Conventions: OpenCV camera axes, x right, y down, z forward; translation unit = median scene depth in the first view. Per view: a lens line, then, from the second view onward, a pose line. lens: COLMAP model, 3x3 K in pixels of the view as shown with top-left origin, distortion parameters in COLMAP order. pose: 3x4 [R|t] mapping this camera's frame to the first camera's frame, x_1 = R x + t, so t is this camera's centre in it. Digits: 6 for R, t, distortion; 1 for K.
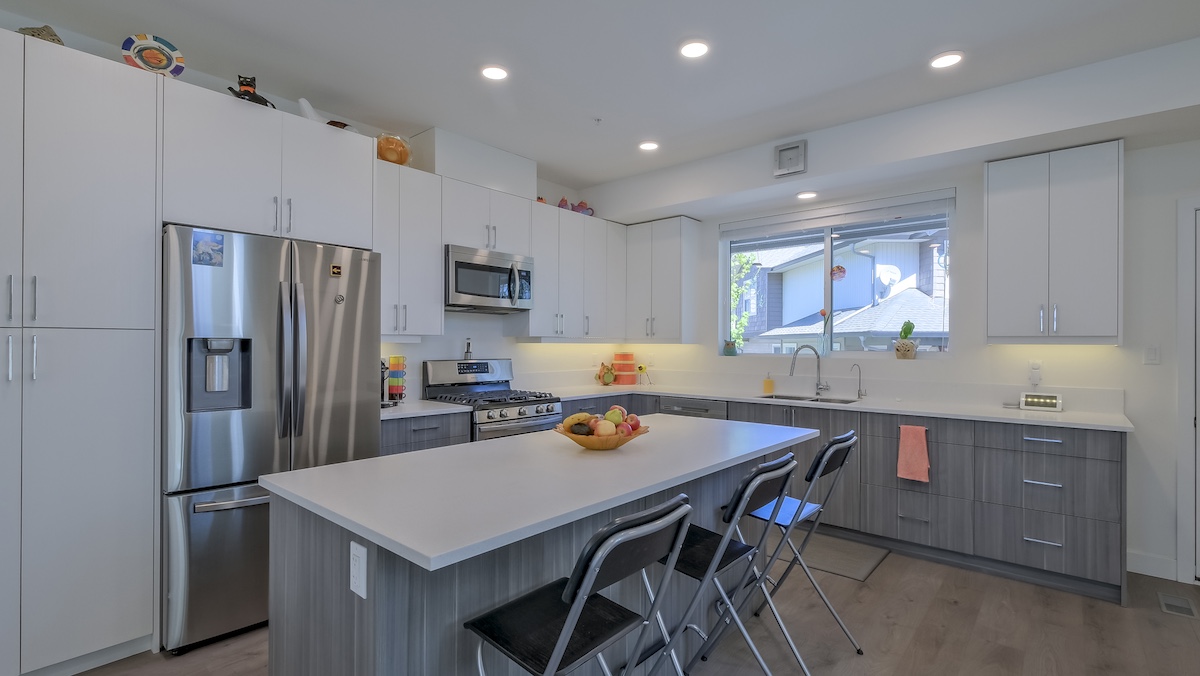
lens RADIAL K [[550.7, 0, 596.8], [0, 550.7, 343.0], [0, 0, 1]] dist [-0.005515, 0.000715]
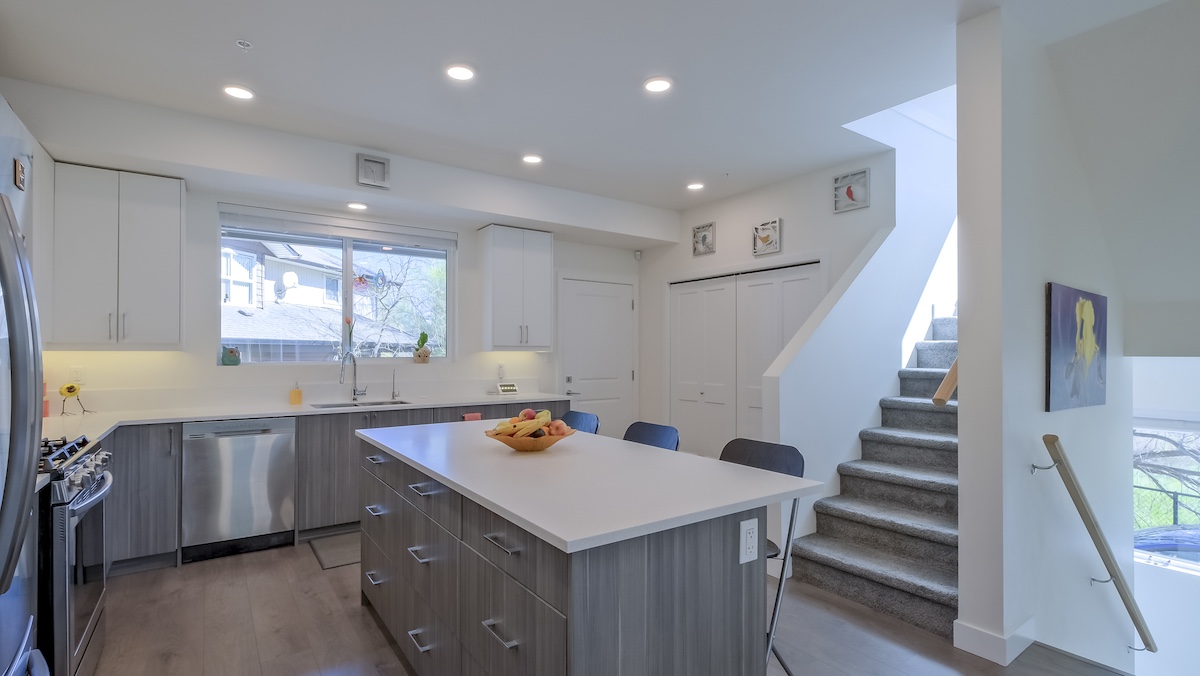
lens RADIAL K [[550.7, 0, 596.6], [0, 550.7, 351.4], [0, 0, 1]] dist [-0.005515, 0.000715]
pose [[0.239480, -0.002893, 0.970897, -0.608989], [-0.002772, 0.999989, 0.003664, -0.003137], [-0.970897, -0.003569, 0.239469, 0.386662]]
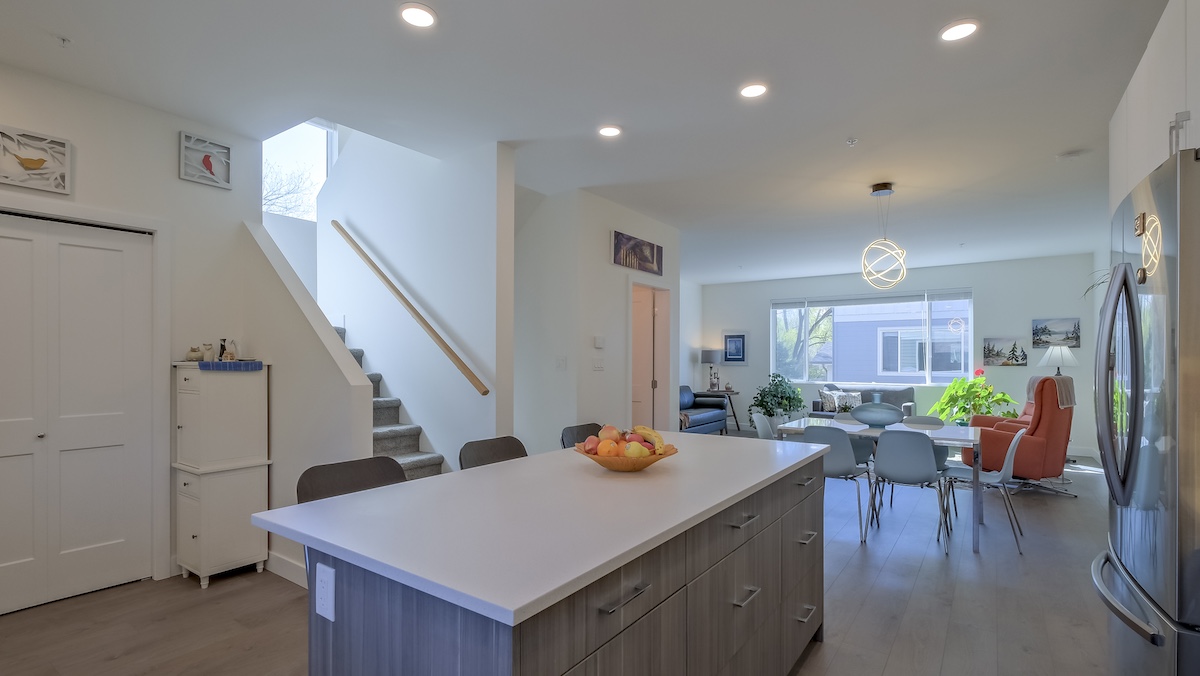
lens RADIAL K [[550.7, 0, 590.4], [0, 550.7, 357.9], [0, 0, 1]] dist [-0.005515, 0.000715]
pose [[-0.996547, -0.006121, -0.082805, 0.090822], [-0.005627, 0.999965, -0.006196, 0.004305], [0.082840, -0.005708, -0.996547, 1.181370]]
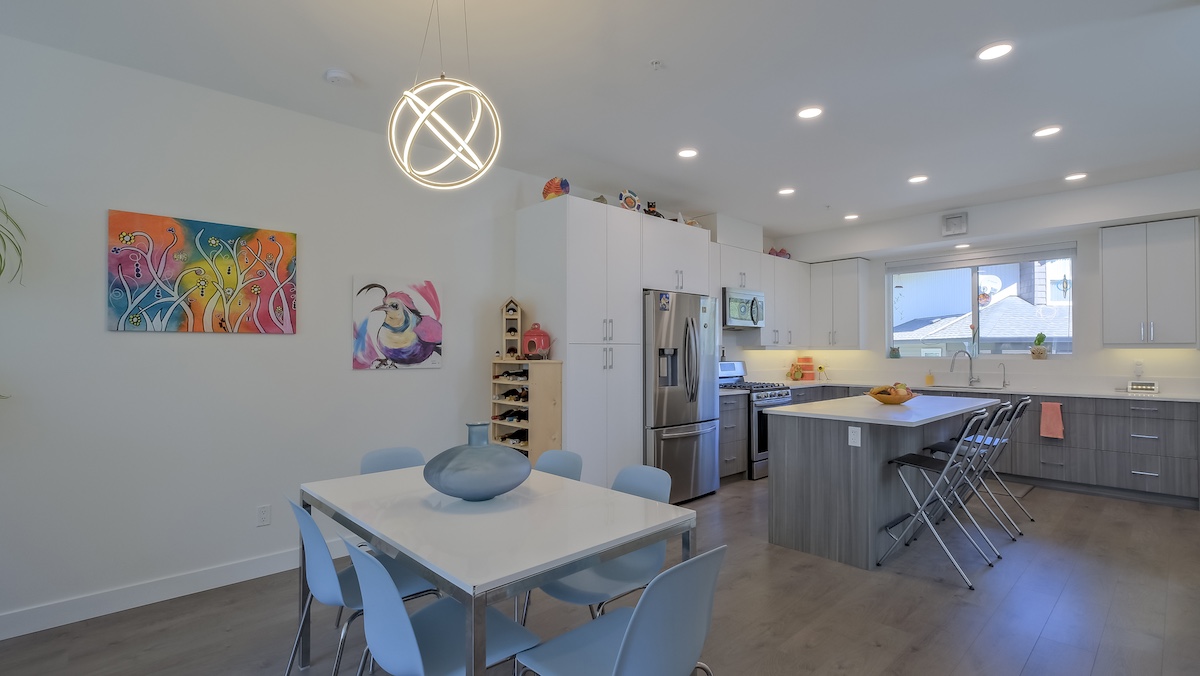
lens RADIAL K [[550.7, 0, 597.7], [0, 550.7, 345.6], [0, 0, 1]] dist [-0.005515, 0.000715]
pose [[0.994166, -0.008087, -0.107558, -0.494902], [0.007242, 0.999940, -0.008242, -0.003697], [0.107618, 0.007415, 0.994165, -0.630976]]
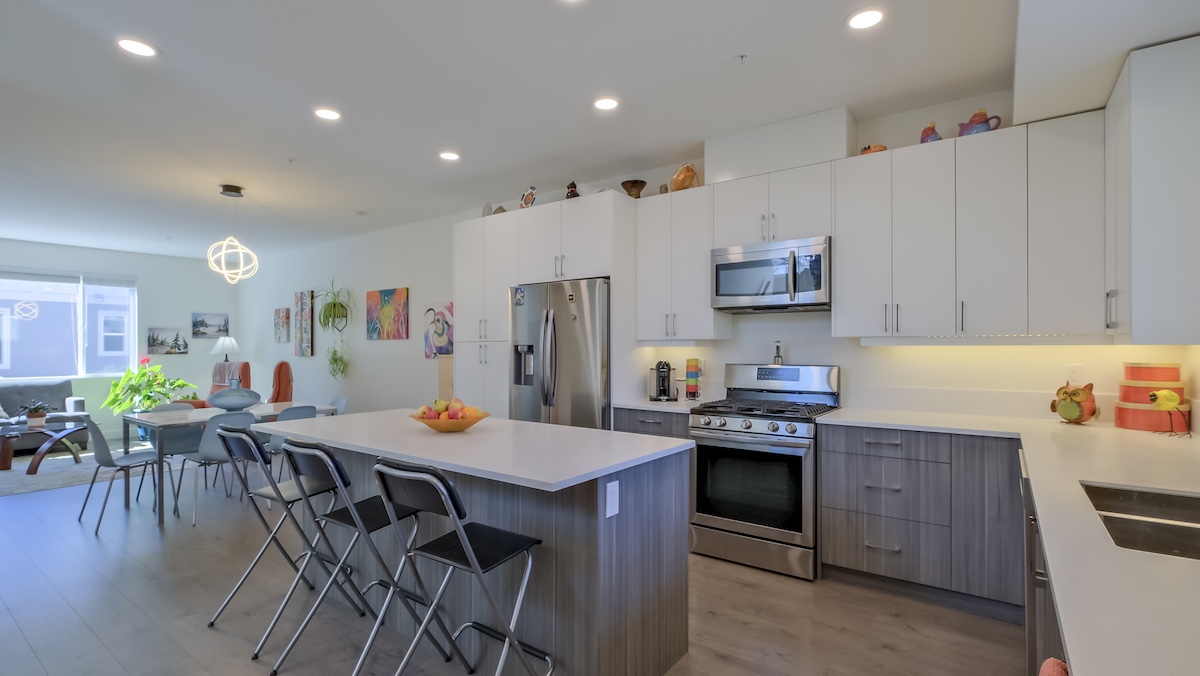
lens RADIAL K [[550.7, 0, 601.1], [0, 550.7, 347.0], [0, 0, 1]] dist [-0.005515, 0.000715]
pose [[0.086187, -0.006678, -0.996257, 0.780637], [0.004917, 0.999968, -0.006277, 0.006012], [0.996267, -0.004358, 0.086217, 0.752440]]
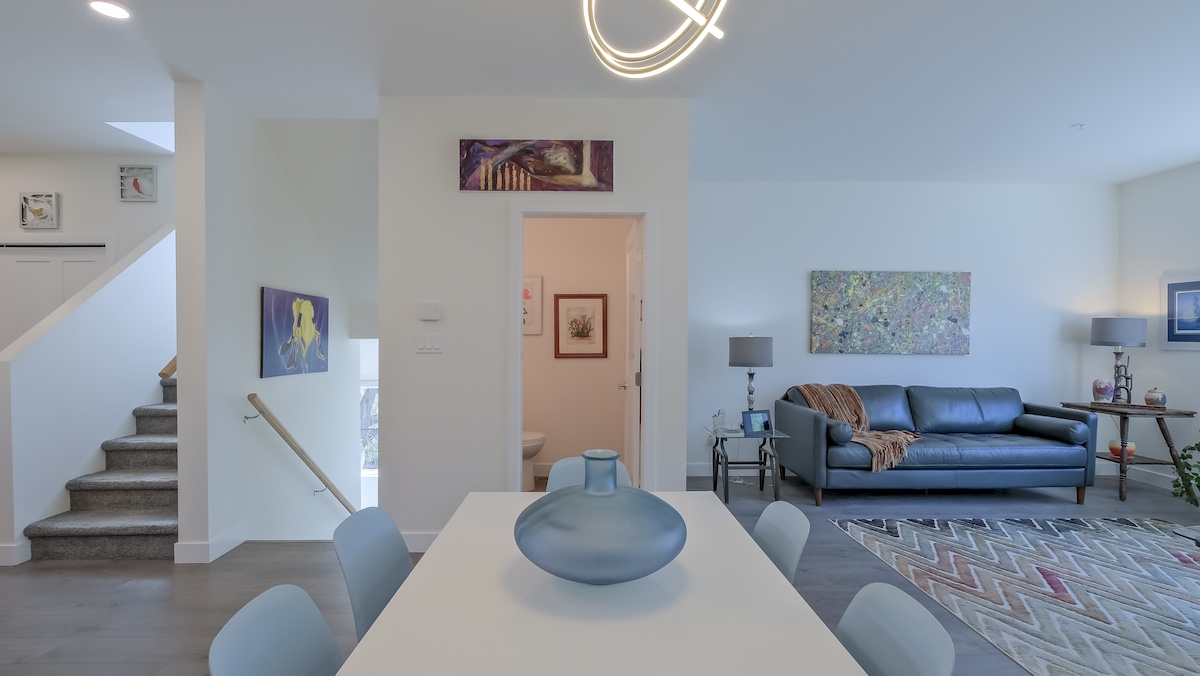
lens RADIAL K [[550.7, 0, 594.3], [0, 550.7, 340.4], [0, 0, 1]] dist [-0.005515, 0.000715]
pose [[-0.668672, -0.010698, 0.743480, -0.956504], [-0.005626, 0.999941, 0.009328, -0.006247], [-0.743536, 0.002054, -0.668693, 0.198265]]
